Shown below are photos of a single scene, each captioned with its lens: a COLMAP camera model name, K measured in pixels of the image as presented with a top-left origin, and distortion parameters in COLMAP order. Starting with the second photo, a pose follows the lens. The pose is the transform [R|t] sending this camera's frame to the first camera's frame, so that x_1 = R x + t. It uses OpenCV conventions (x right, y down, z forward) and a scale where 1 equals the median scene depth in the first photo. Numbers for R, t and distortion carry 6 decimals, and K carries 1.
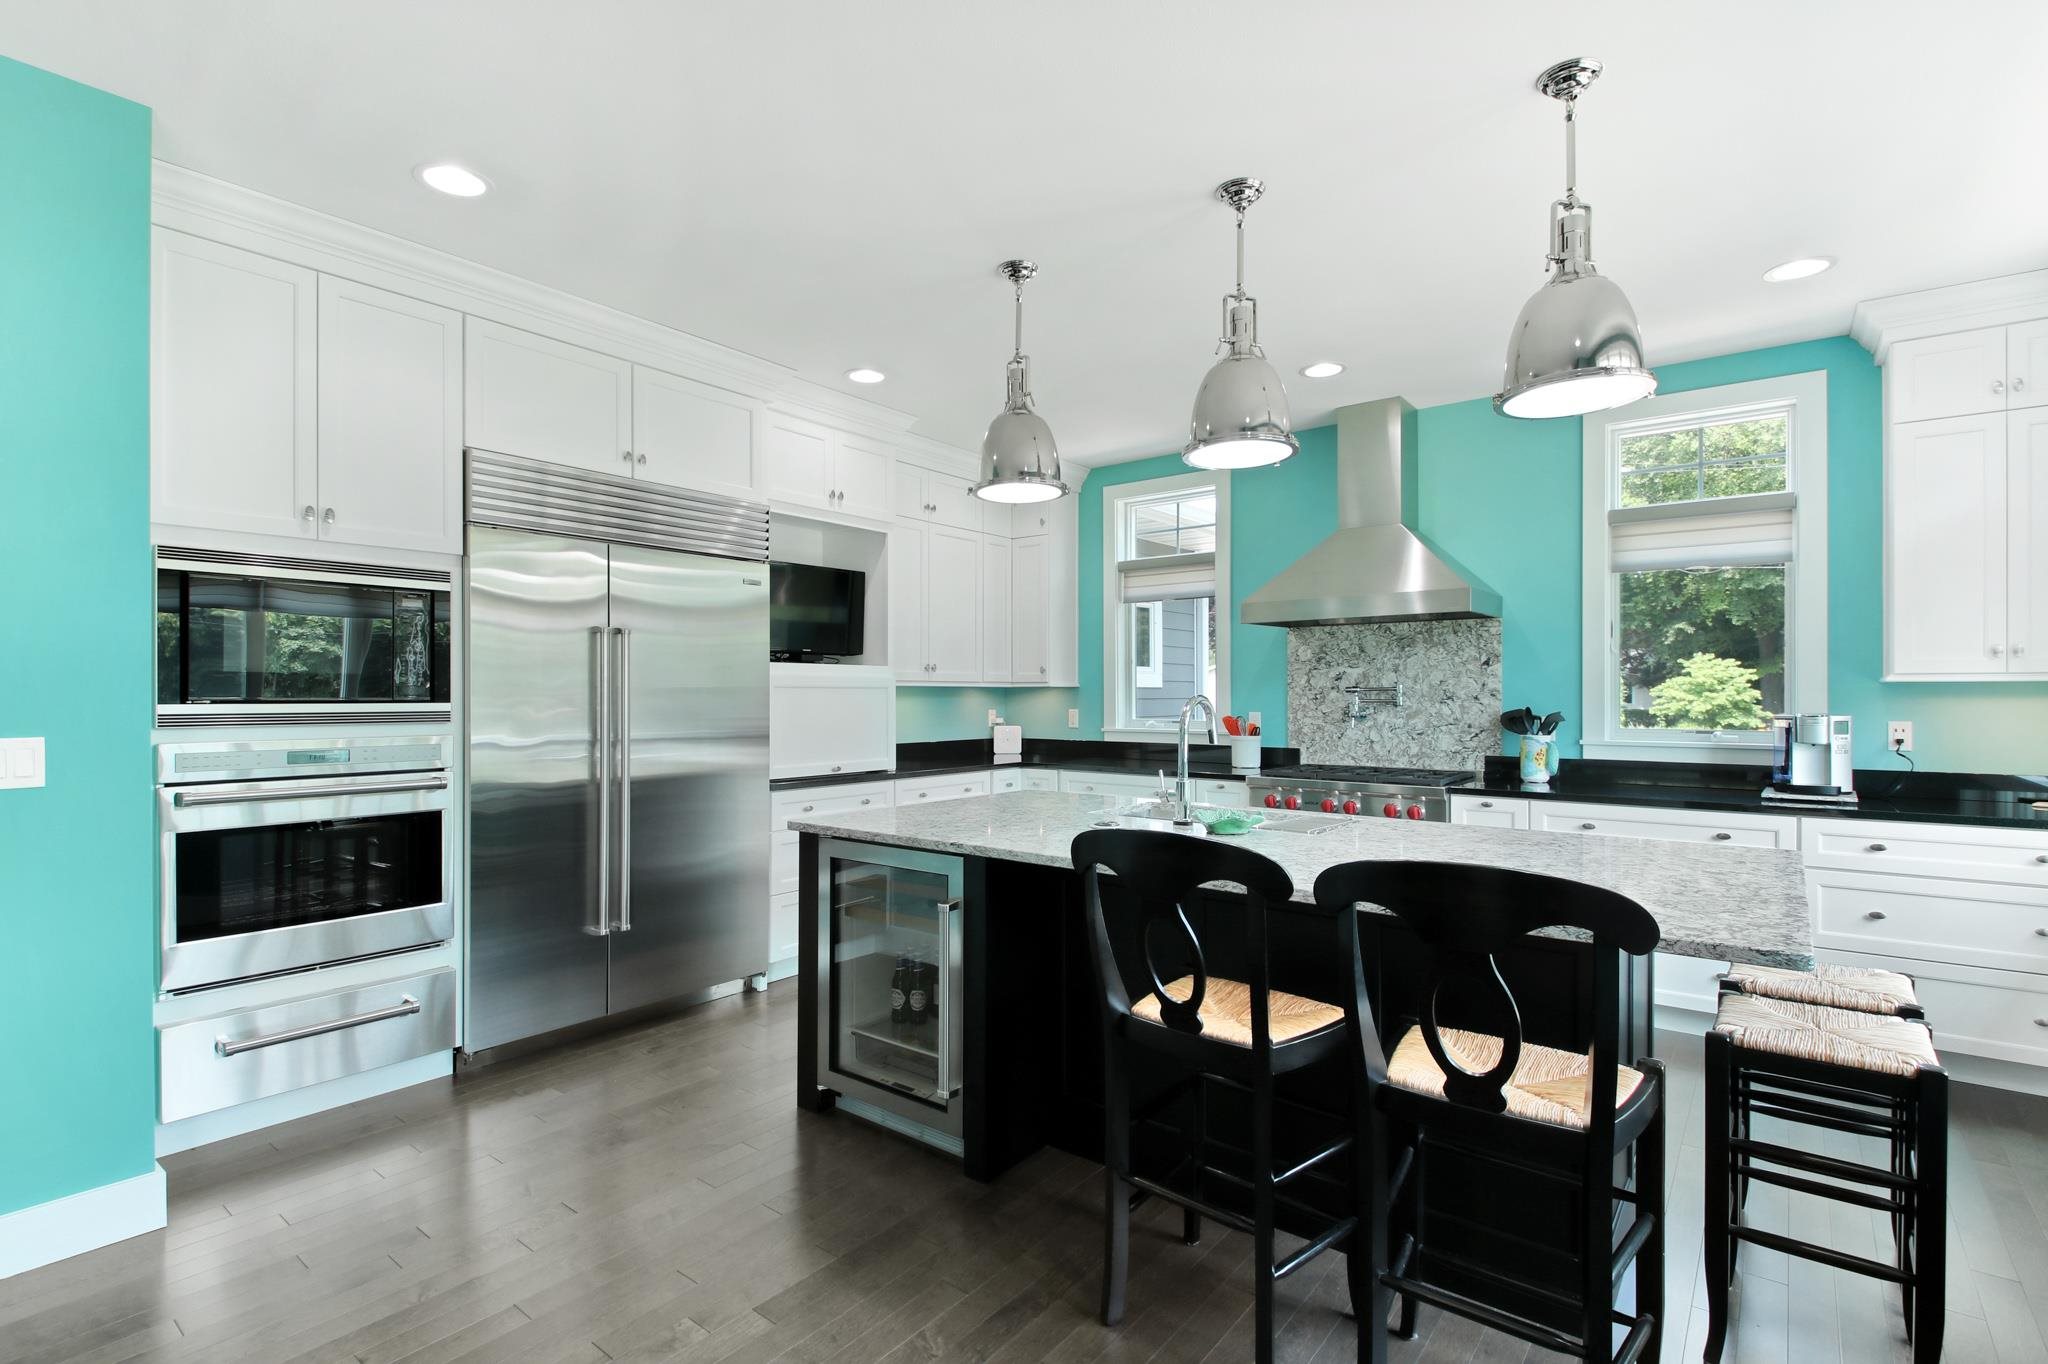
lens RADIAL K [[972.9, 0, 998.2], [0, 972.9, 694.7], [0, 0, 1]] dist [0.004131, 0.000265]
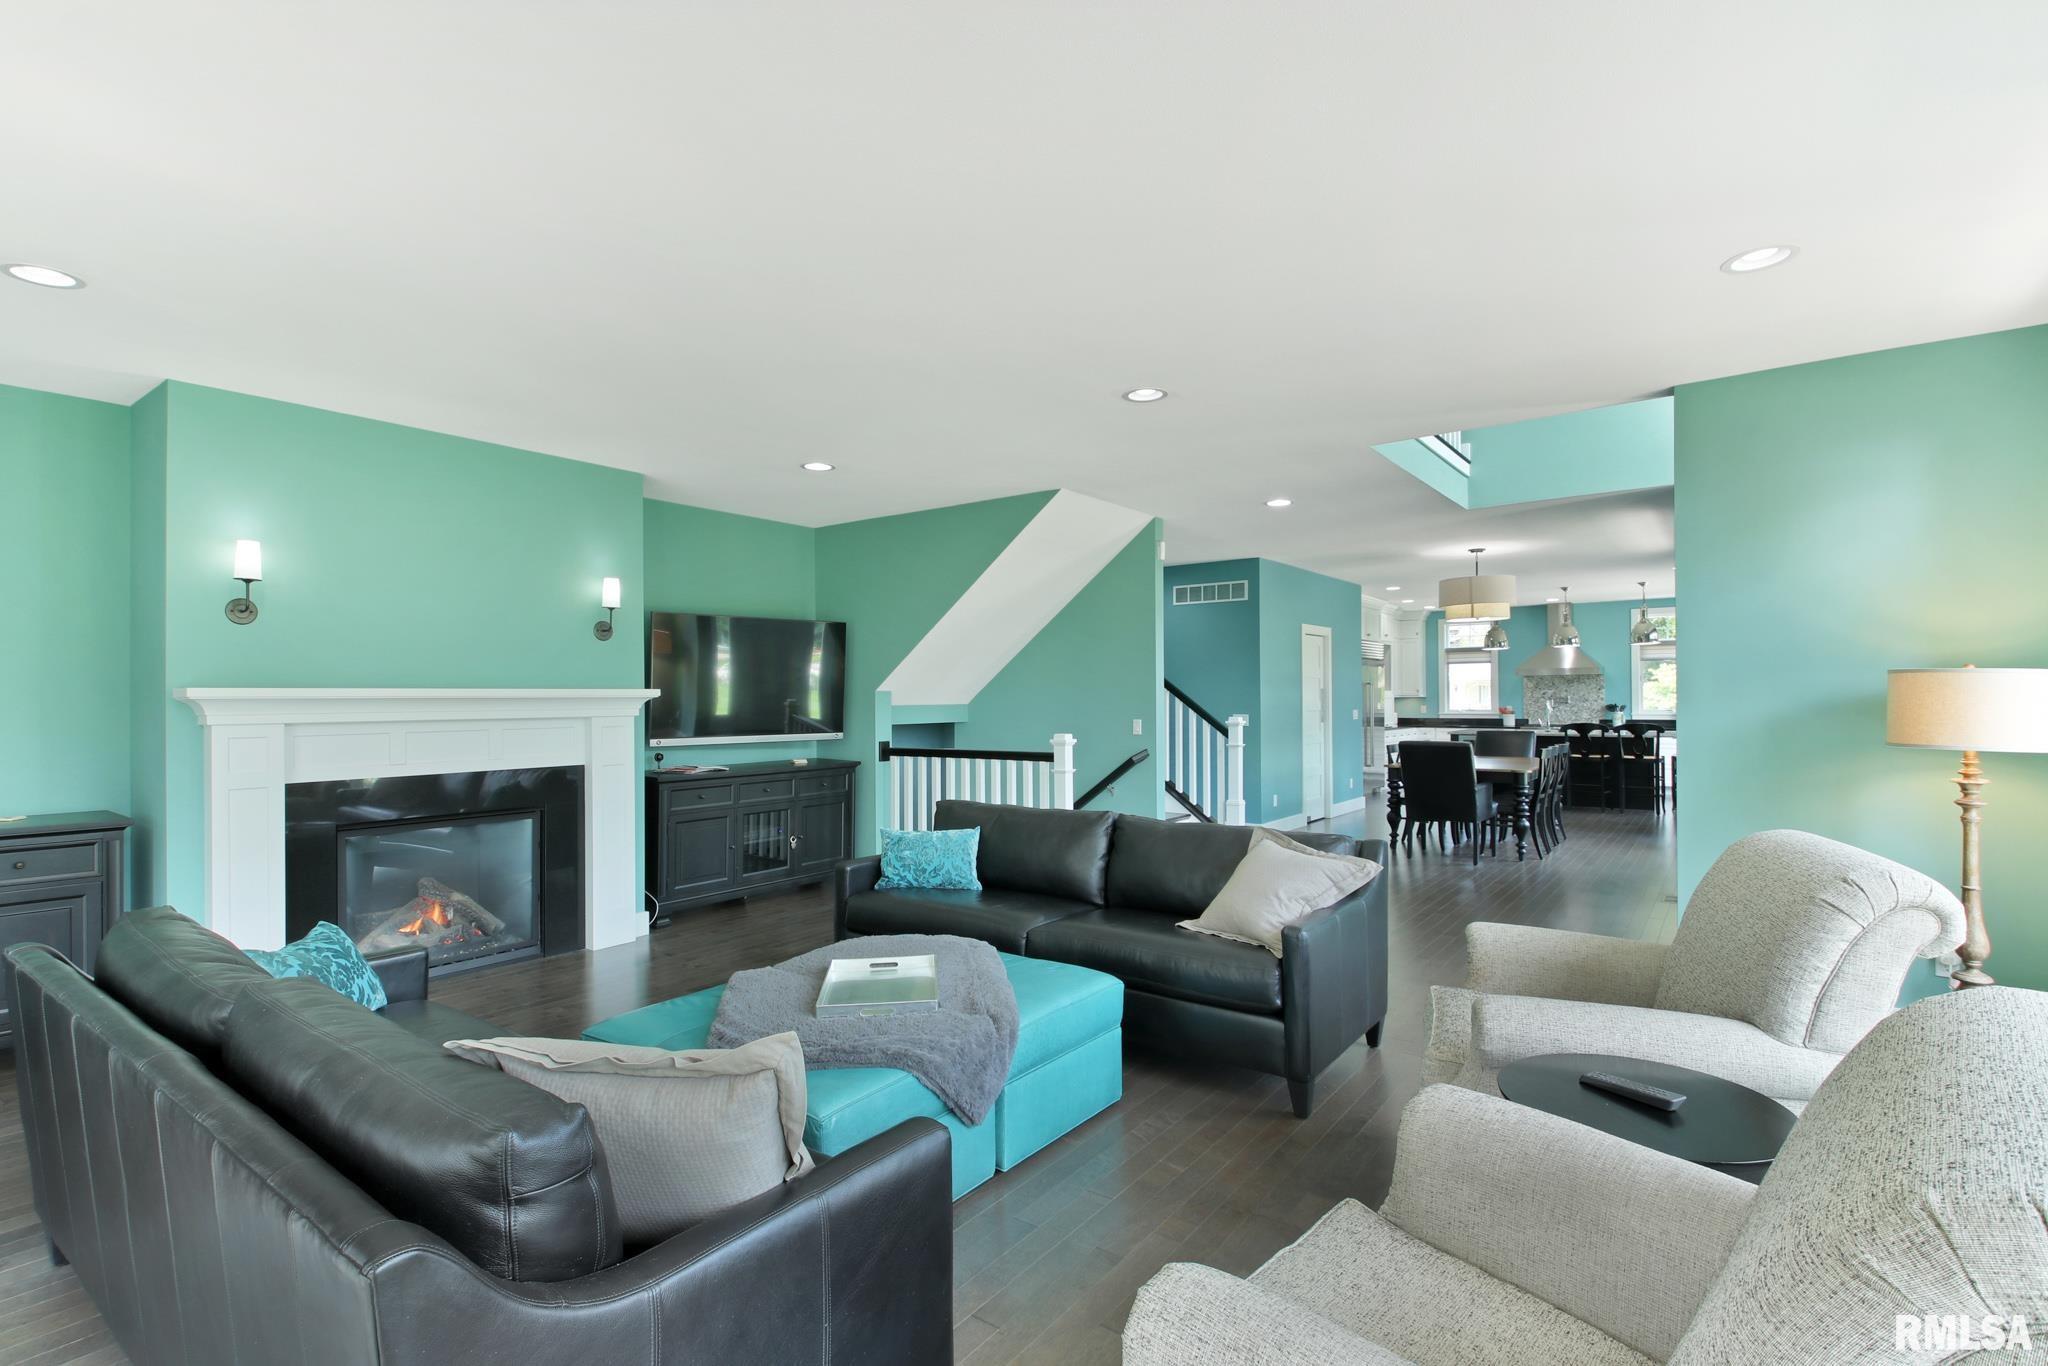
lens RADIAL K [[979.0, 0, 995.8], [0, 979.0, 687.7], [0, 0, 1]] dist [0.033659, -0.030514]
pose [[0.999553, -0.006251, 0.029227, -1.333082], [0.006546, 0.999928, -0.010014, -0.016632], [-0.029163, 0.010201, 0.999523, -1.832719]]
